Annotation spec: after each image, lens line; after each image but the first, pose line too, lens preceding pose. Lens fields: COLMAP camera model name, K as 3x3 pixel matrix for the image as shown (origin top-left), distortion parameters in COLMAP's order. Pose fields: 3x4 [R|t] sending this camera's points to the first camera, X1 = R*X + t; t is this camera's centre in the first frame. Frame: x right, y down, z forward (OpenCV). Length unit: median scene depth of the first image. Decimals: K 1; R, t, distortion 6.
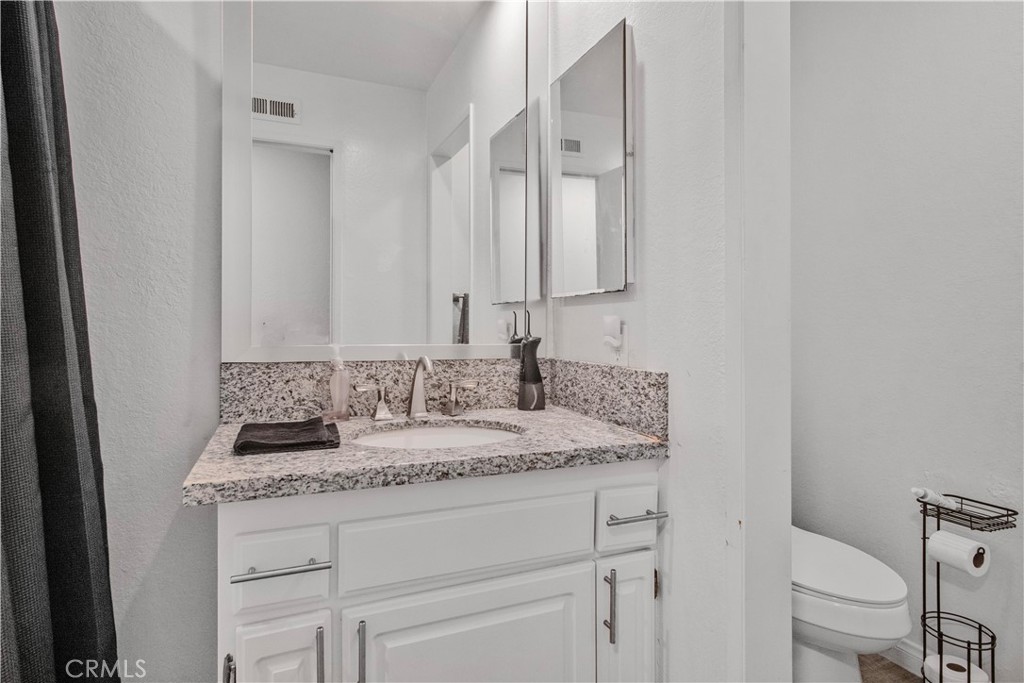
lens RADIAL K [[529.0, 0, 514.7], [0, 529.0, 328.5], [0, 0, 1]] dist [-0.000557, 0.000336]
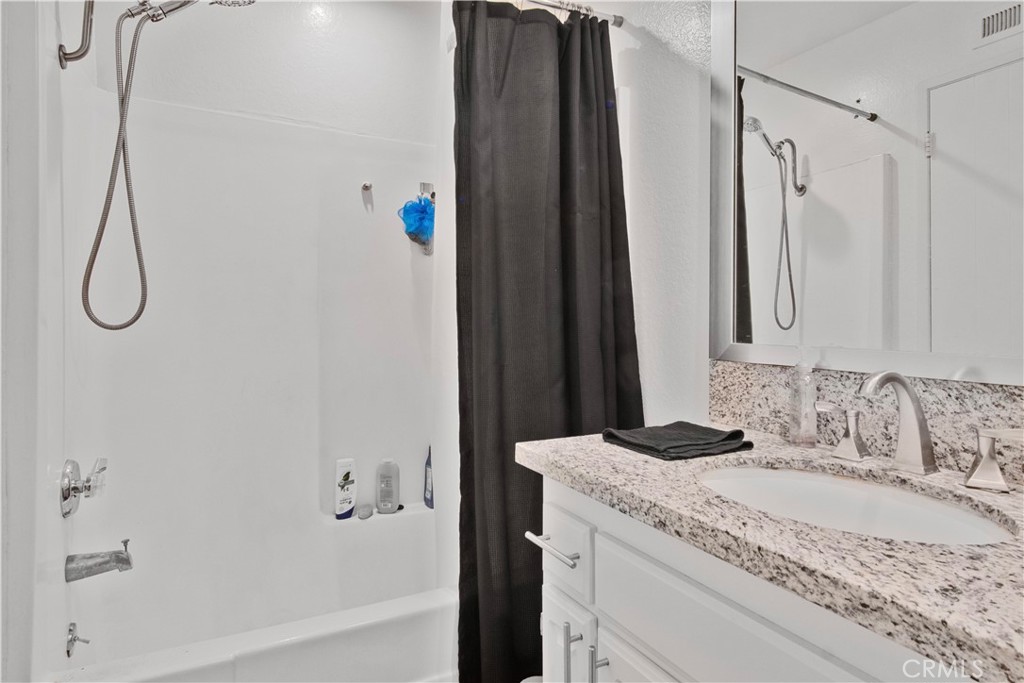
lens RADIAL K [[565.4, 0, 511.0], [0, 565.4, 315.2], [0, 0, 1]] dist [-0.000926, 0.000661]
pose [[0.096804, -0.012836, -0.995221, 0.462419], [-0.005604, 0.999894, -0.013441, -0.000895], [0.995288, 0.006878, 0.096721, 0.523242]]
